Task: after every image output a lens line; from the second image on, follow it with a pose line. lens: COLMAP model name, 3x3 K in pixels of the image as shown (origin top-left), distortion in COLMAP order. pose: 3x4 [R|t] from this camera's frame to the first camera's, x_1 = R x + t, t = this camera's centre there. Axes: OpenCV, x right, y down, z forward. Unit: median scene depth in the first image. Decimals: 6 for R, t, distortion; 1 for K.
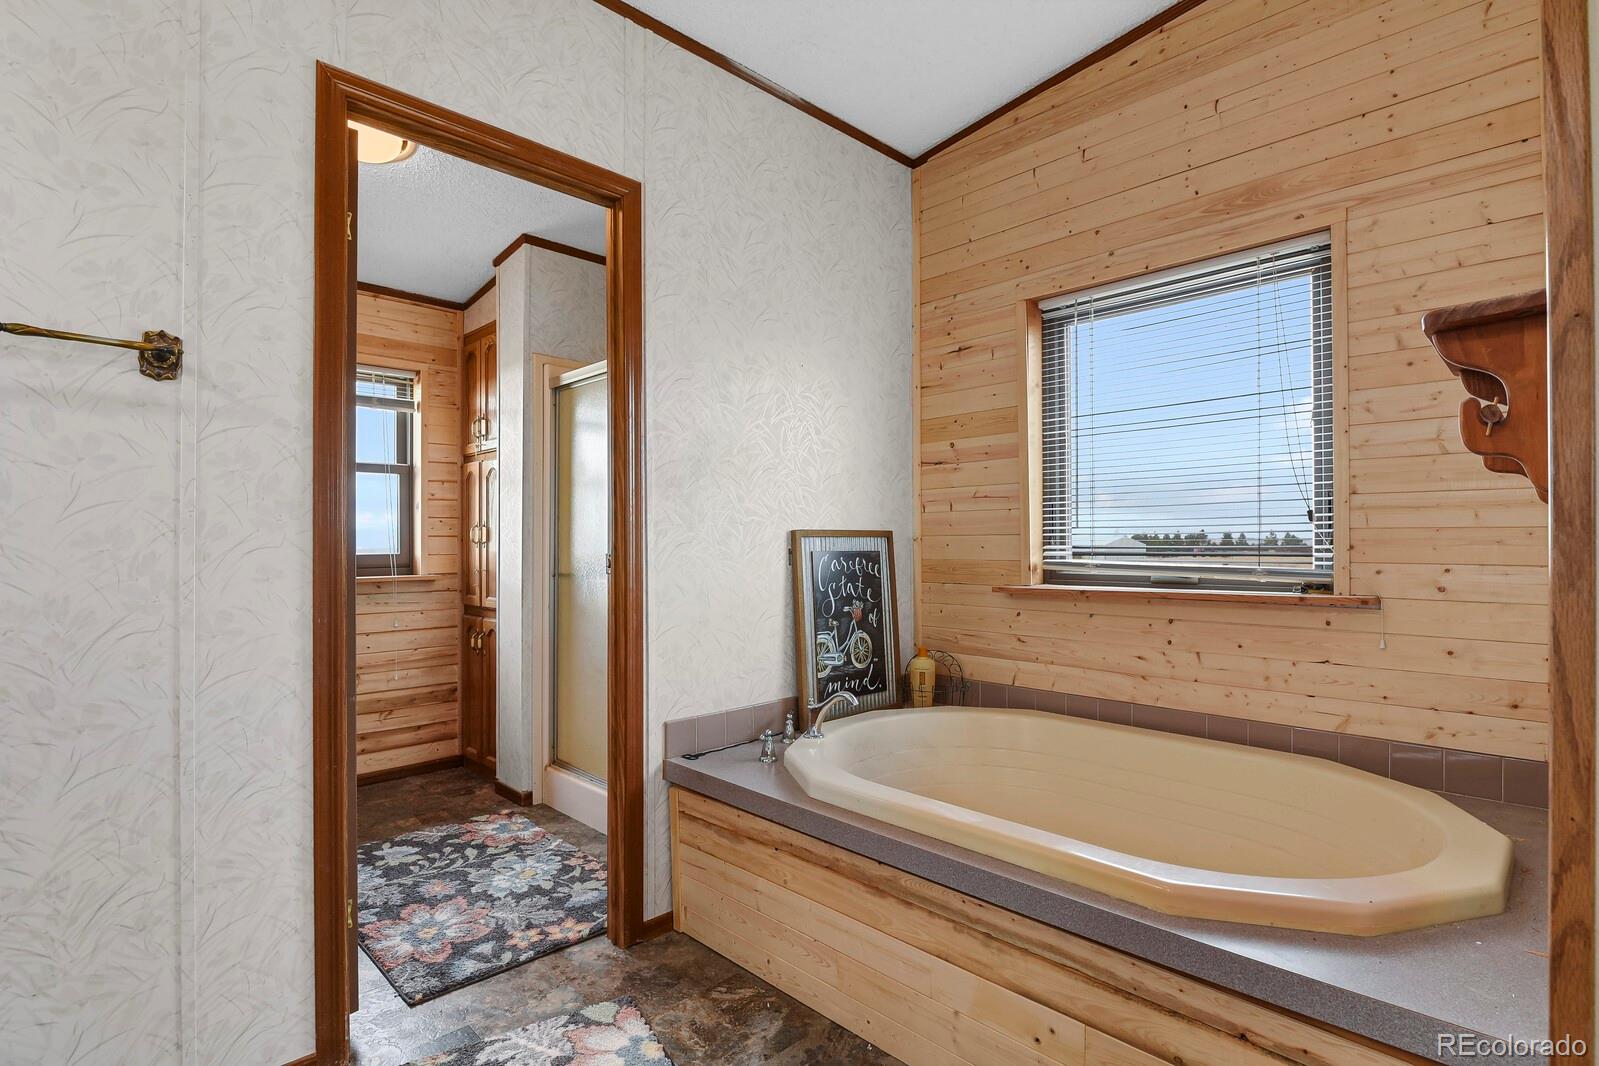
lens RADIAL K [[780.0, 0, 800.1], [0, 780.0, 539.3], [0, 0, 1]] dist [-0.011645, -0.000631]
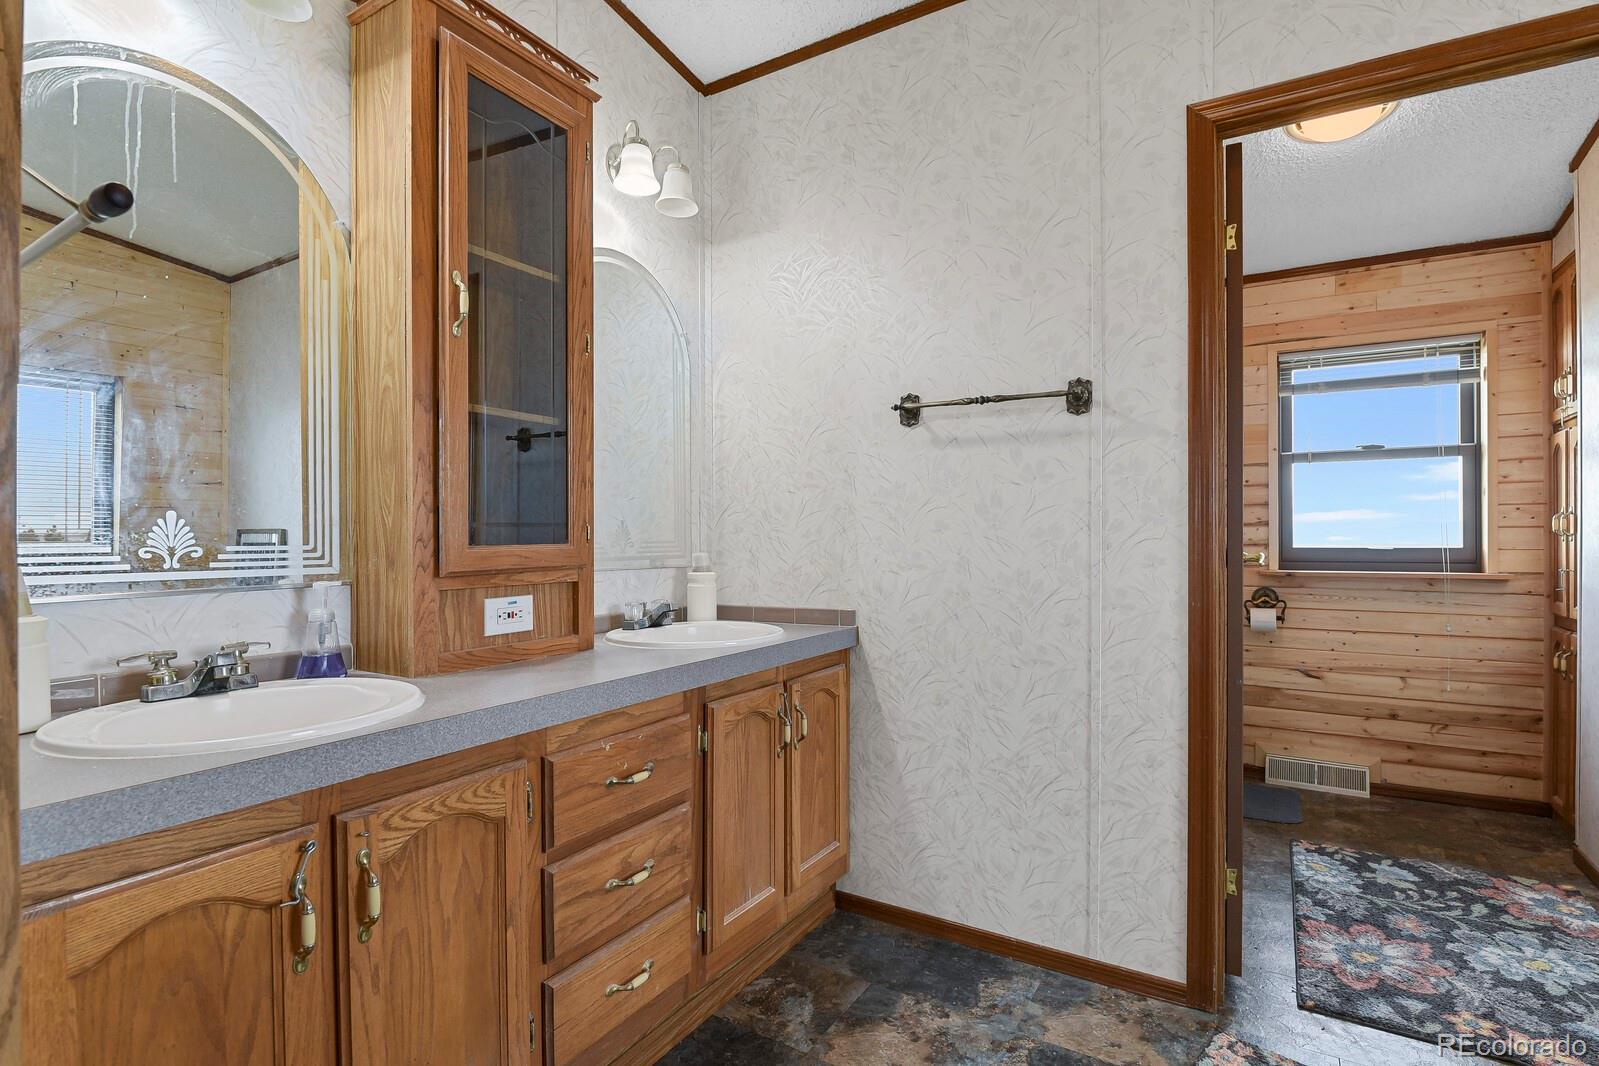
lens RADIAL K [[780.0, 0, 800.1], [0, 780.0, 539.3], [0, 0, 1]] dist [-0.011645, -0.000631]
pose [[0.240041, 0.004730, -0.970751, 0.215836], [0.004691, 0.999971, 0.006032, 0.000970], [0.970751, -0.006002, 0.240012, 0.113685]]
